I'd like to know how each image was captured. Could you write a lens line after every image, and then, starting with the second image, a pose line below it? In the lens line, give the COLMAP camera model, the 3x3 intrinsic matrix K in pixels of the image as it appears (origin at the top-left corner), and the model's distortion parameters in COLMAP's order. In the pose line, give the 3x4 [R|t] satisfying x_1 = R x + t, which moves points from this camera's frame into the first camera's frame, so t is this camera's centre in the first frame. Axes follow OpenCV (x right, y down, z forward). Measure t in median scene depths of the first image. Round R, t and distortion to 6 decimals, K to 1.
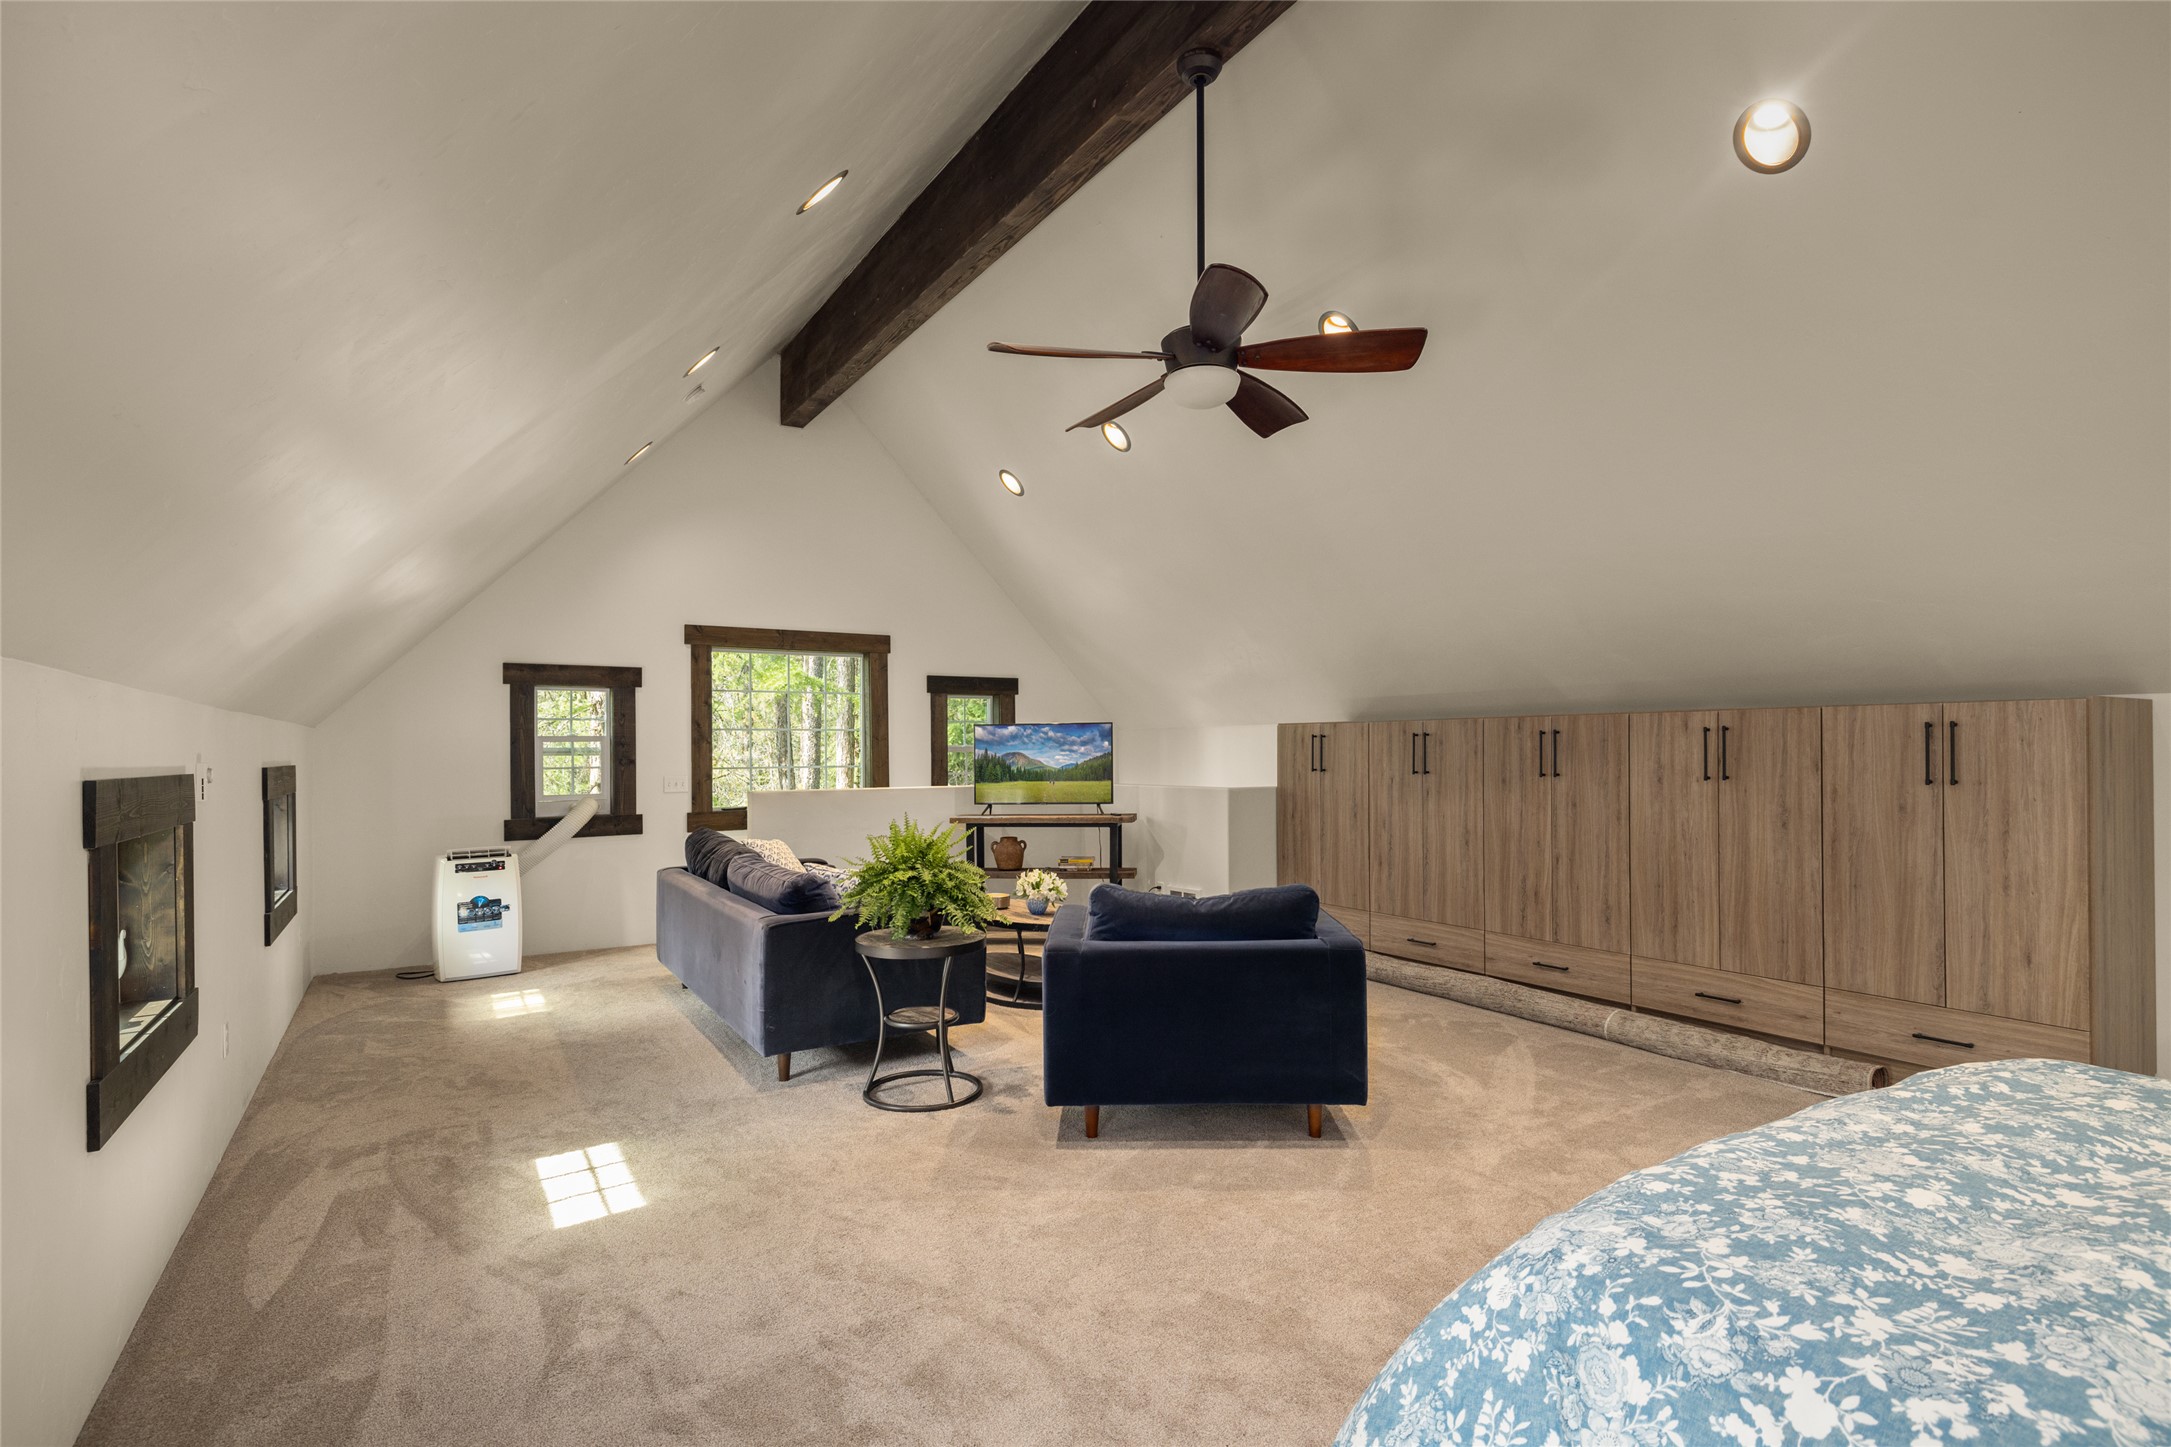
lens RADIAL K [[1036.6, 0, 1083.5], [0, 1036.6, 746.1], [0, 0, 1]] dist [0.000173, 0.000107]
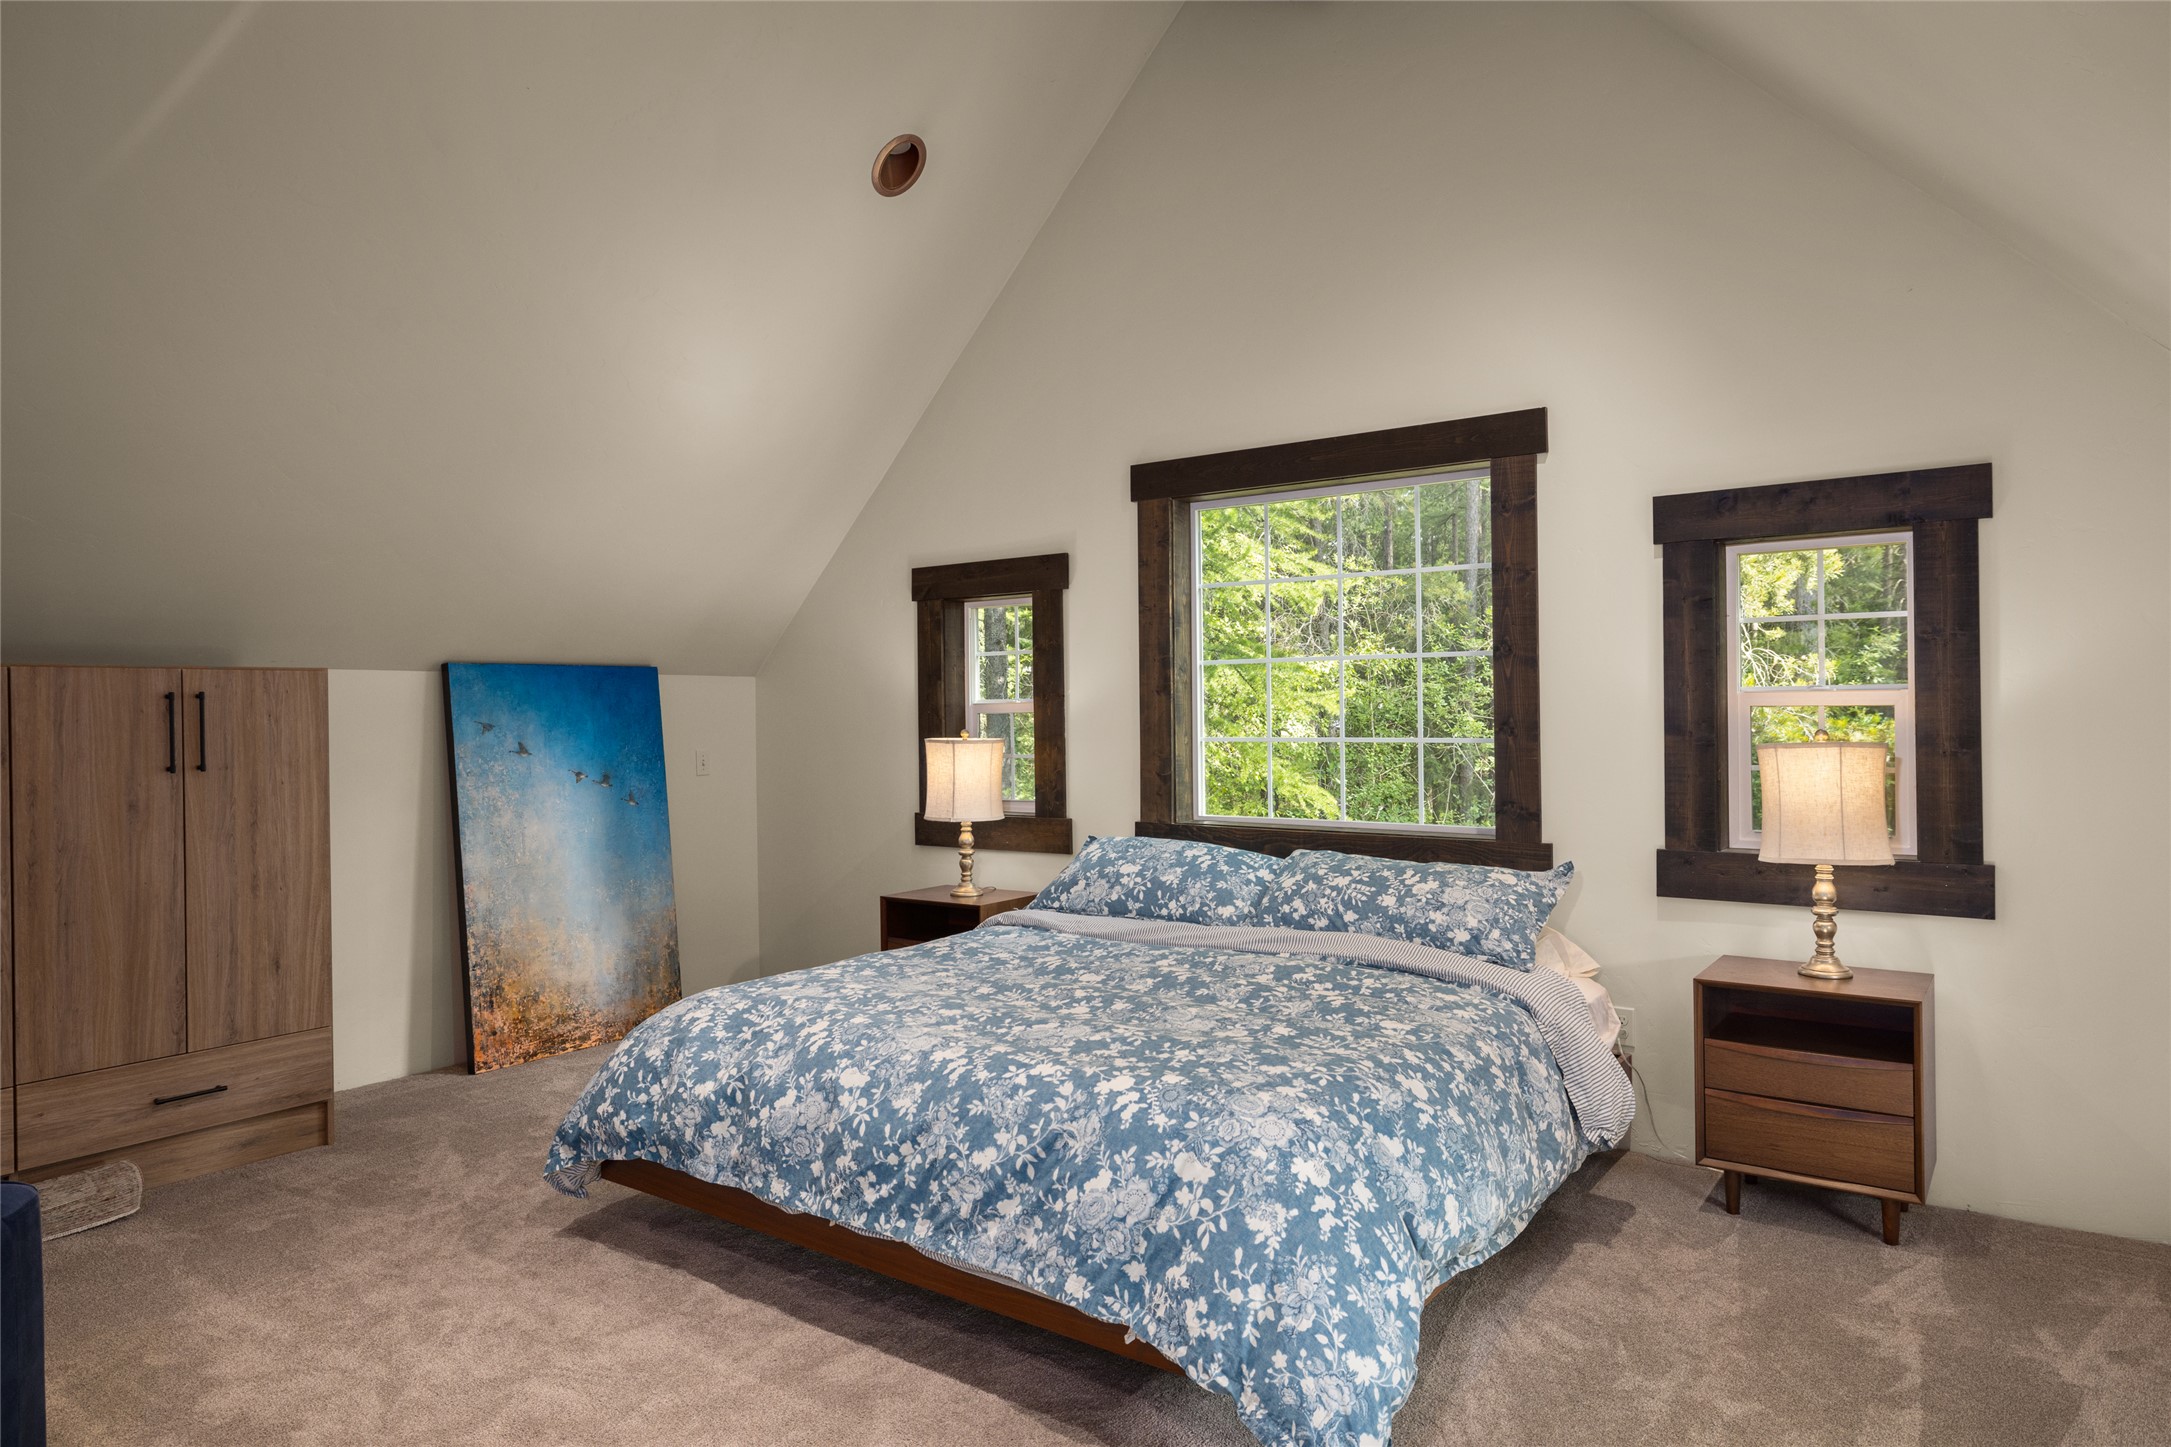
lens RADIAL K [[1328.6, 0, 1081.7], [0, 1328.6, 716.4], [0, 0, 1]] dist [0.003664, 0.000332]
pose [[-0.365469, 0.006129, 0.930803, -0.473881], [0.012805, 0.999917, -0.001557, 0.006615], [-0.930735, 0.011350, -0.365517, 0.945422]]
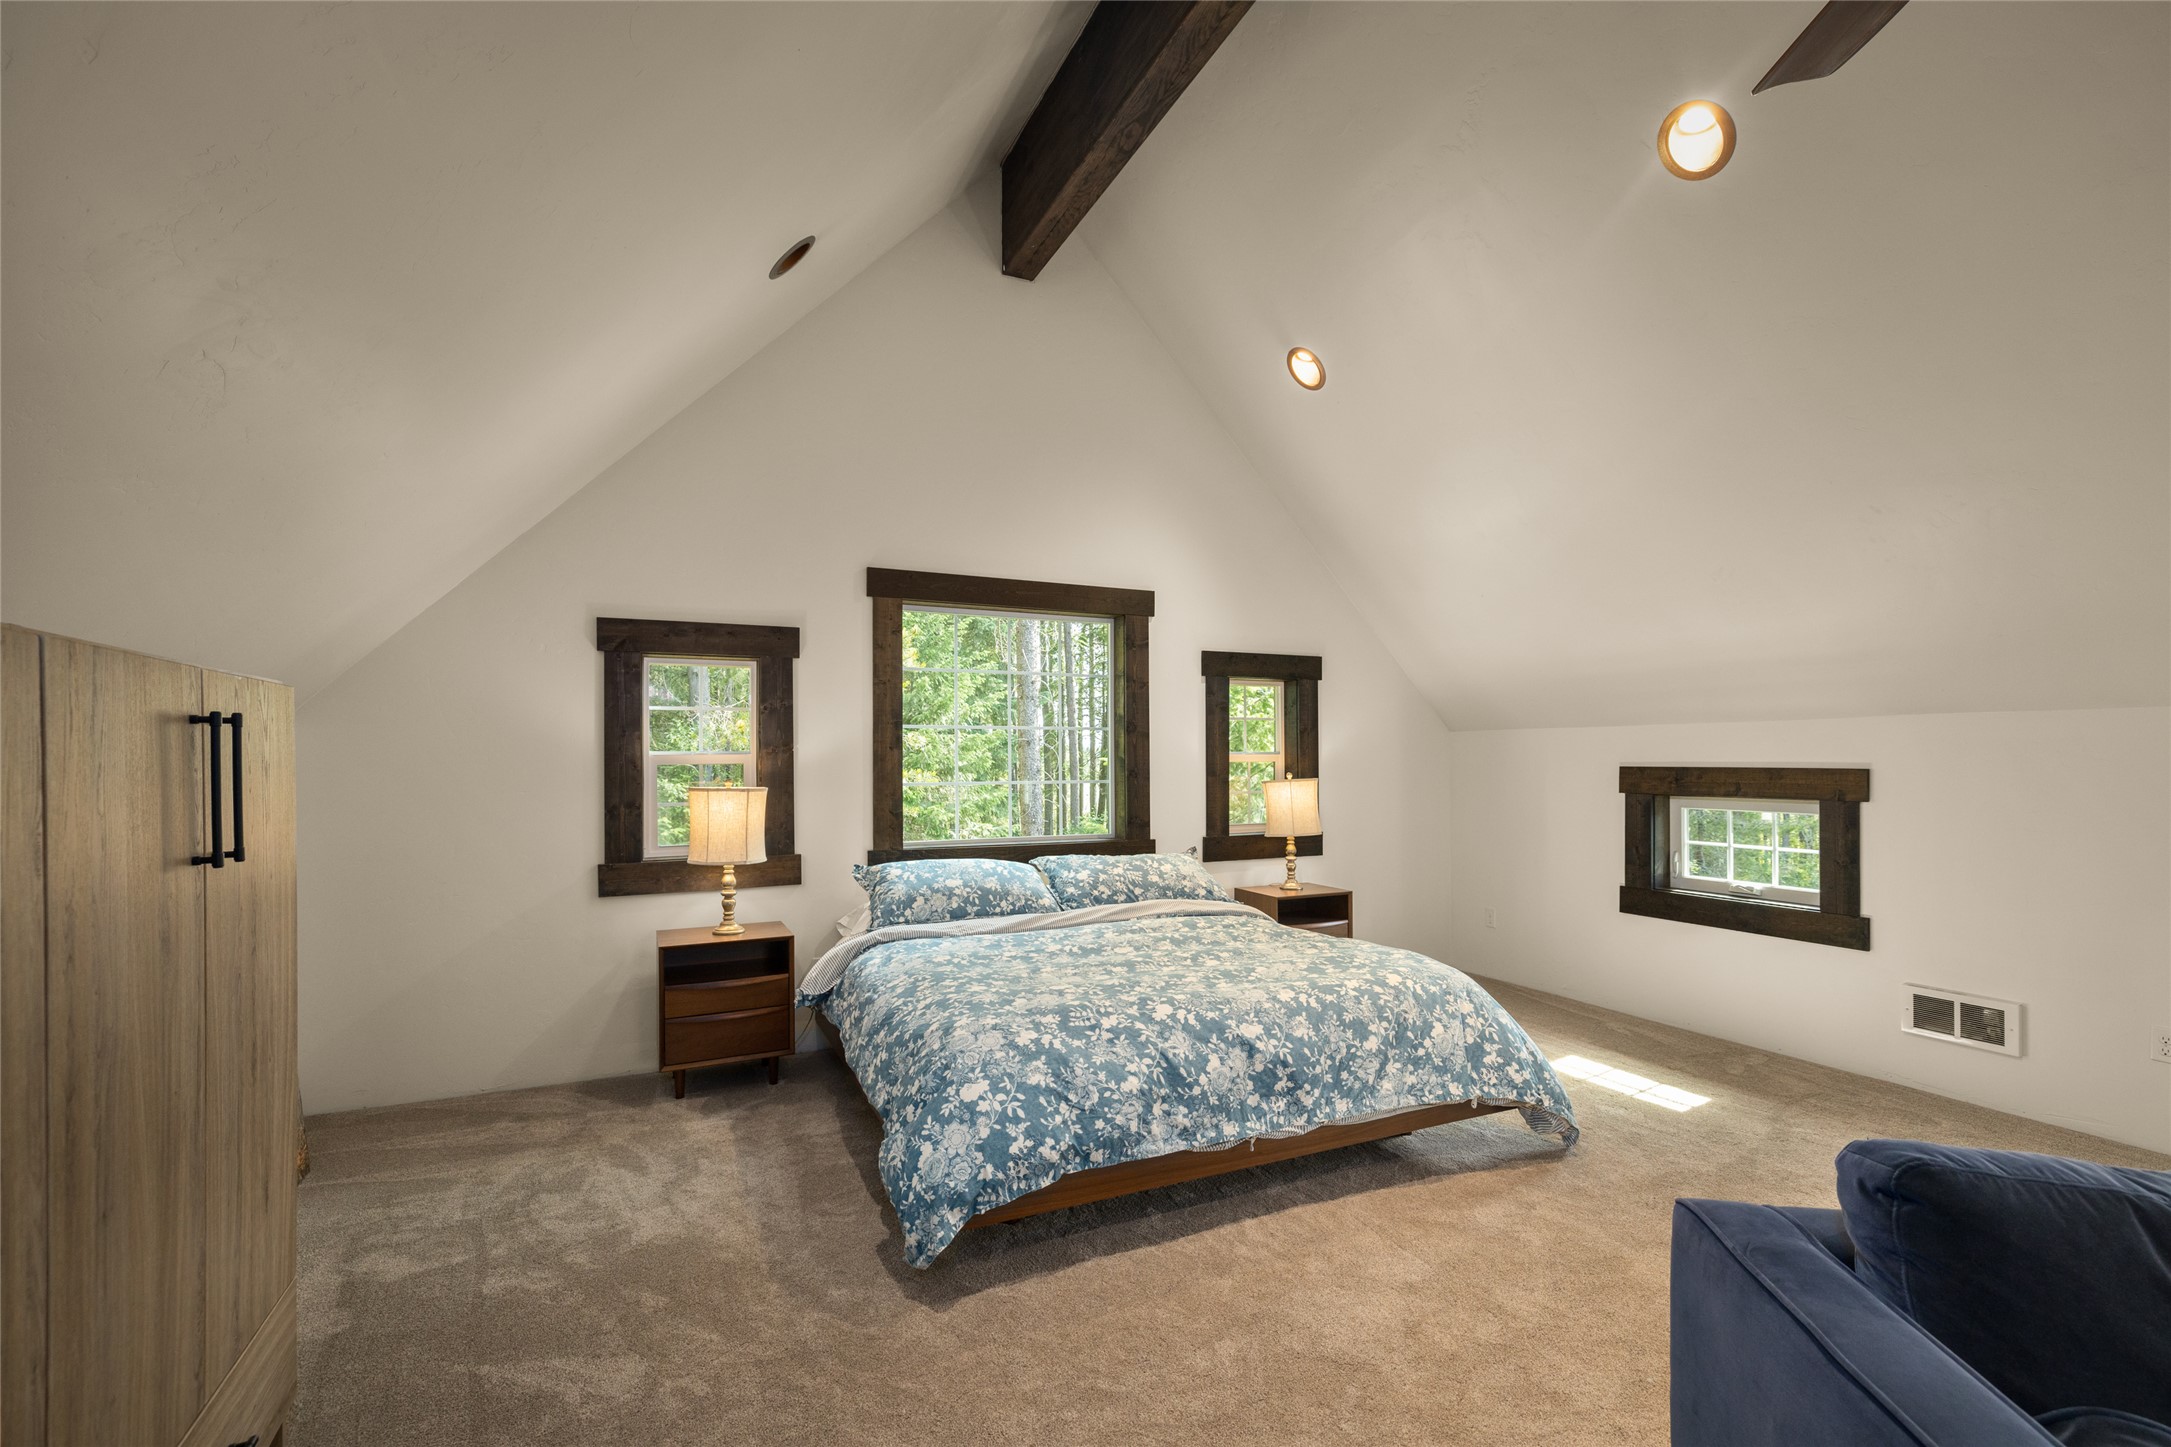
lens RADIAL K [[936.1, 0, 1067.7], [0, 936.1, 759.0], [0, 0, 1]] dist [-0.008584, 0.002381]
pose [[-0.990863, 0.009235, 0.134557, 0.553938], [0.009226, 0.999957, -0.000692, -0.003606], [-0.134558, 0.000556, -0.990906, 1.701330]]
